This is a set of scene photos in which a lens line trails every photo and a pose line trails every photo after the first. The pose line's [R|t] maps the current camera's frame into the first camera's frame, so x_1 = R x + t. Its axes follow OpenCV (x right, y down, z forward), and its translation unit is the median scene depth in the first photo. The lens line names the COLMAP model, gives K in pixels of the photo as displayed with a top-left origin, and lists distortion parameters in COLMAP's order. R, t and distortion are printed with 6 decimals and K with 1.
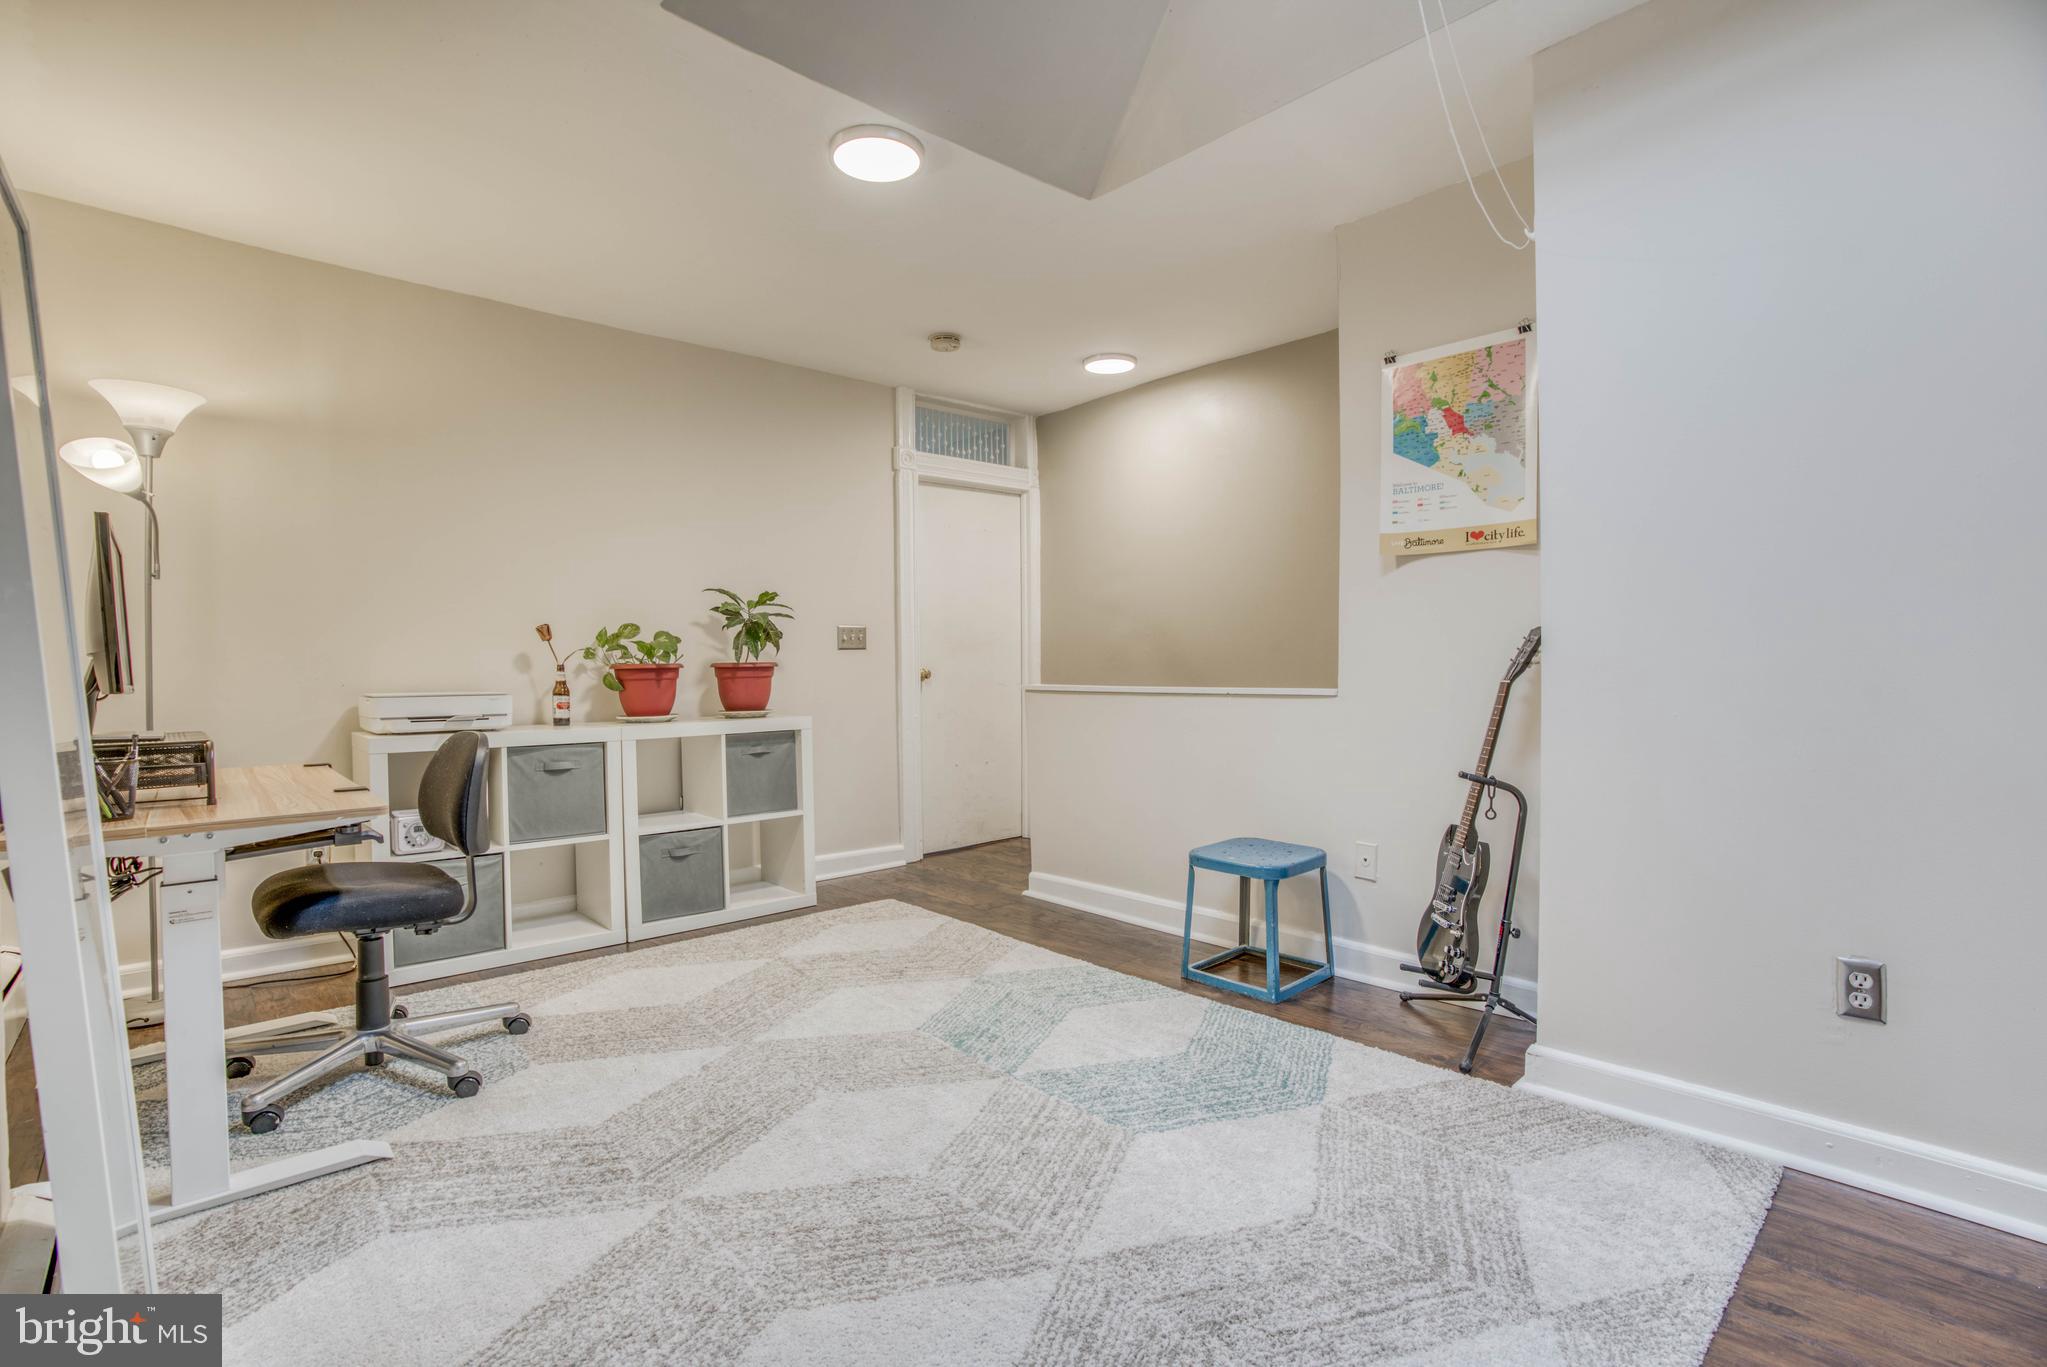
lens RADIAL K [[944.0, 0, 1018.3], [0, 944.0, 671.8], [0, 0, 1]] dist [-0.061064, 0.023076]
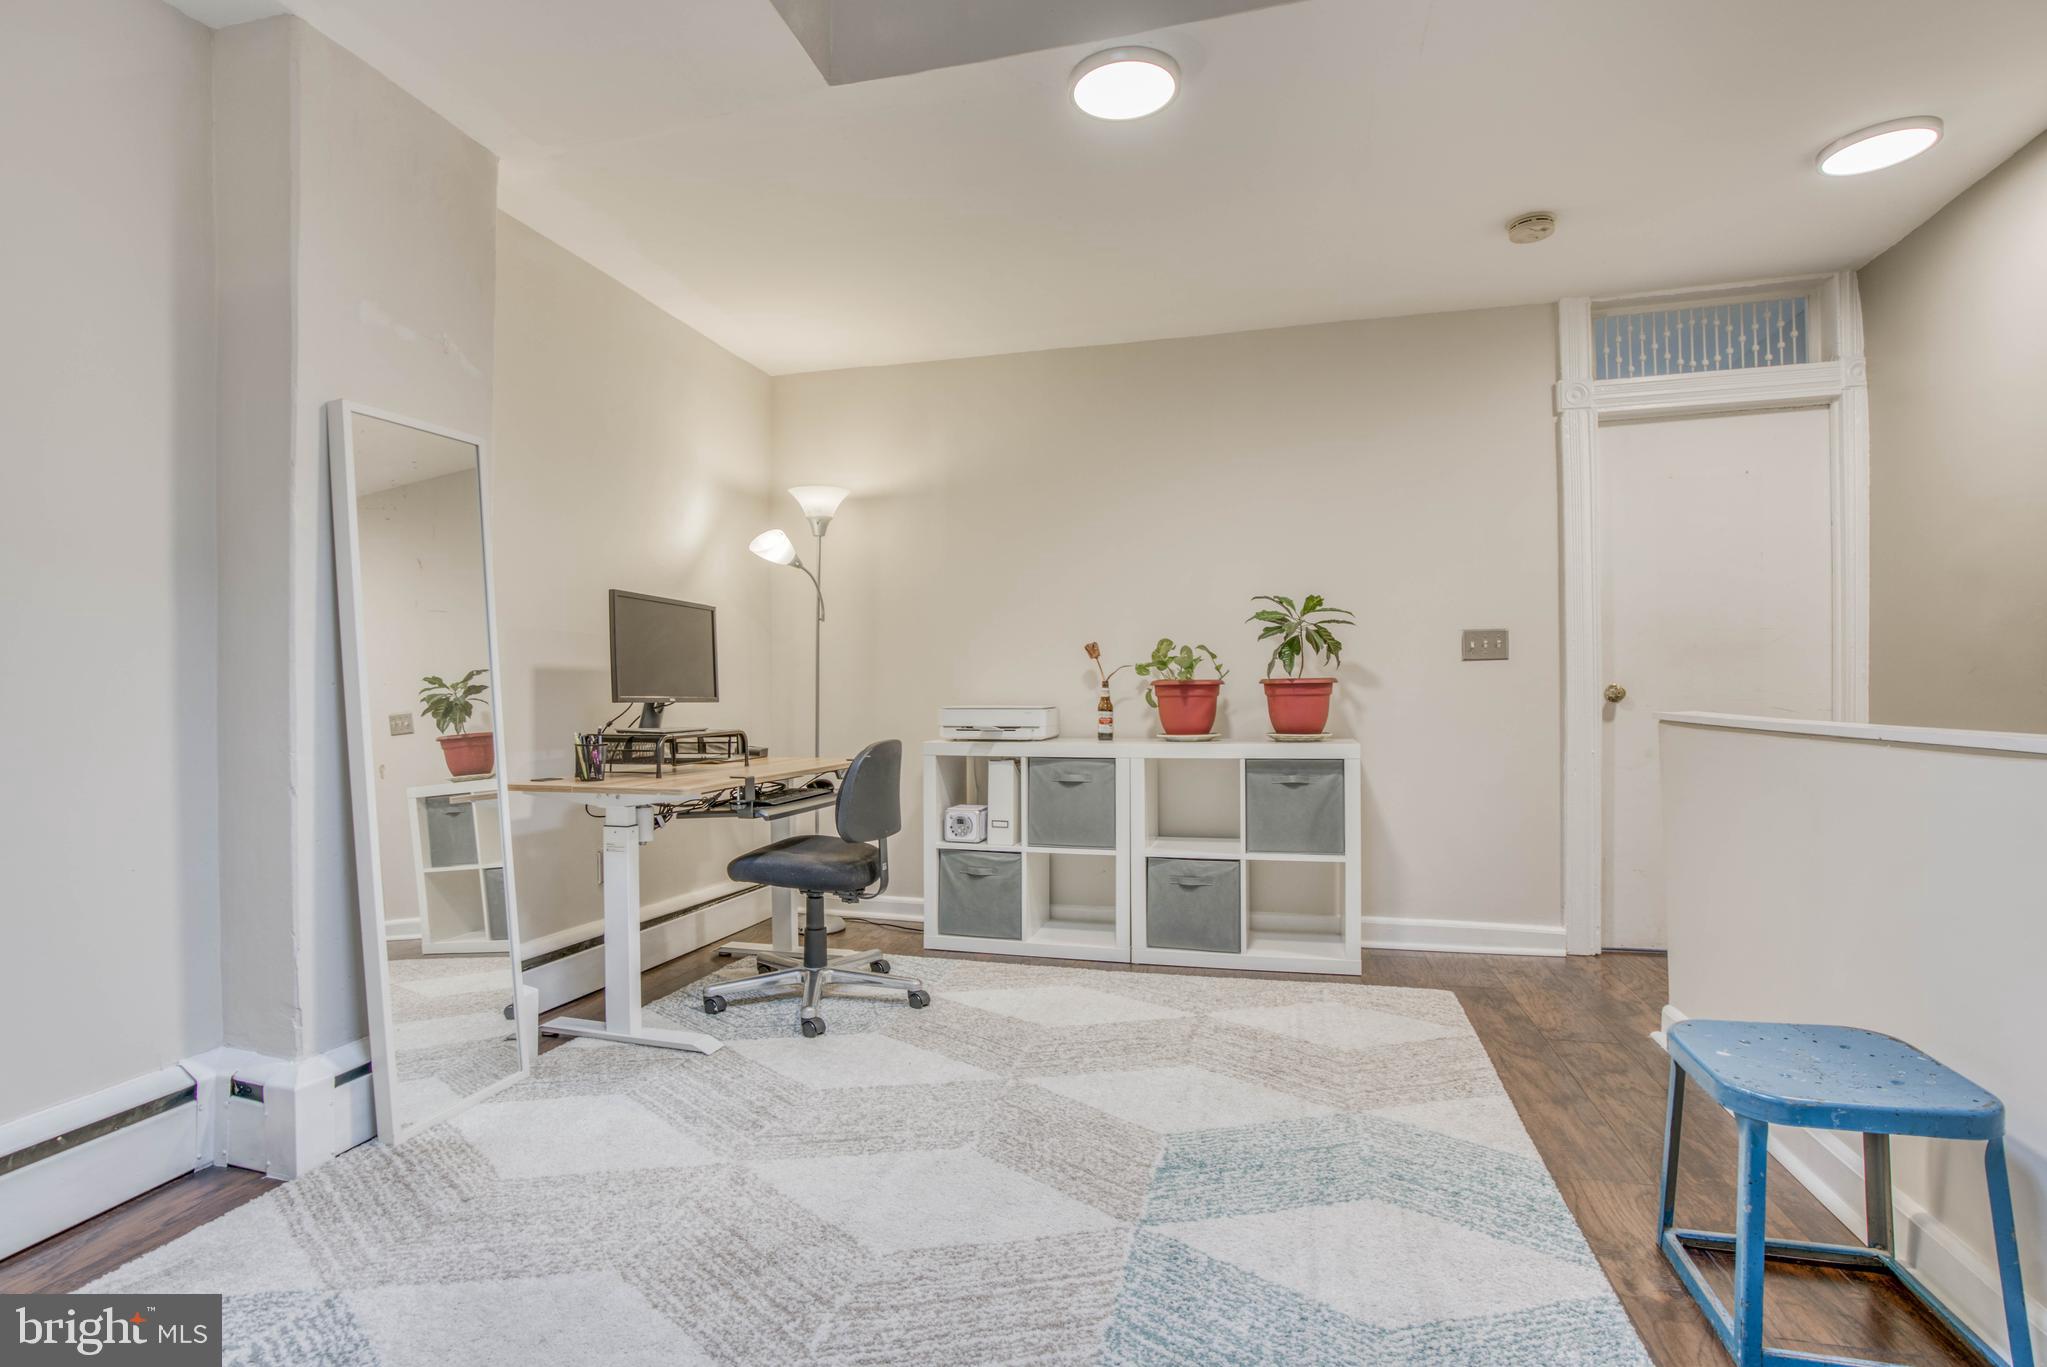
lens RADIAL K [[1016.6, 0, 1017.2], [0, 1016.6, 670.9], [0, 0, 1]] dist [-0.055093, 0.008271]
pose [[0.524537, -0.009106, -0.851339, 0.420177], [-0.002052, 0.999926, -0.011959, -0.005472], [0.851385, 0.008020, 0.524479, 0.322439]]
